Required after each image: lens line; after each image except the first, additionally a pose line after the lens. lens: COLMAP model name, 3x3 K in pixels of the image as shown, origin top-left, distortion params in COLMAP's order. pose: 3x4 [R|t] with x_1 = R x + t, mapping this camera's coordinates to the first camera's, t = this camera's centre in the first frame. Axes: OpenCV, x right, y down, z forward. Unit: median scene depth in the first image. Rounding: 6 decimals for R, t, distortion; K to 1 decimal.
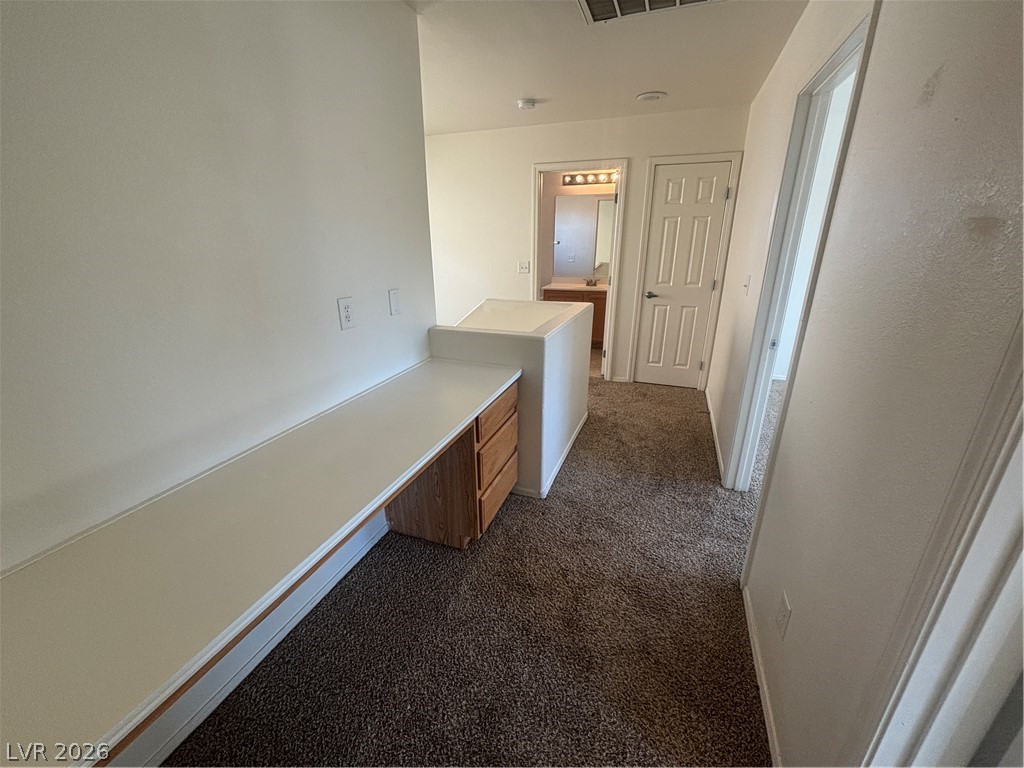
lens RADIAL K [[412.1, 0, 512.4], [0, 412.1, 384.4], [0, 0, 1]] dist [0.001146, 0.000145]
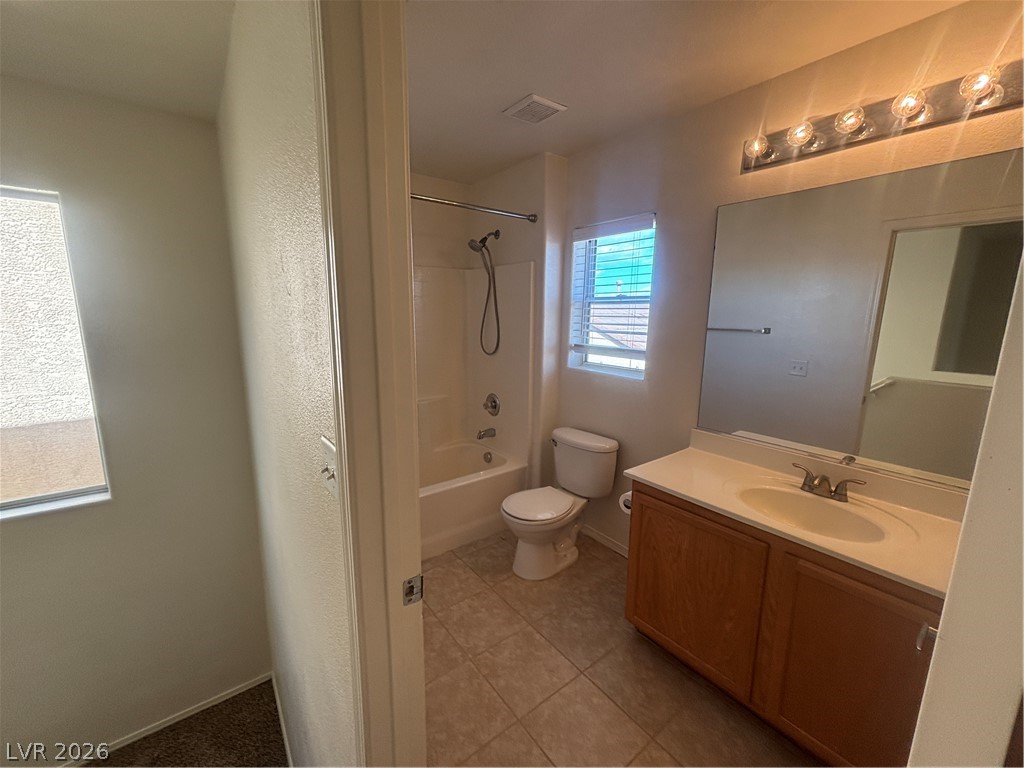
lens RADIAL K [[412.1, 0, 510.8], [0, 412.1, 383.1], [0, 0, 1]] dist [0.001146, 0.000145]
pose [[0.848023, 0.103530, -0.519748, 0.154230], [-0.189452, 0.975148, -0.114868, -0.248867], [0.494939, 0.195878, 0.846562, 0.666635]]
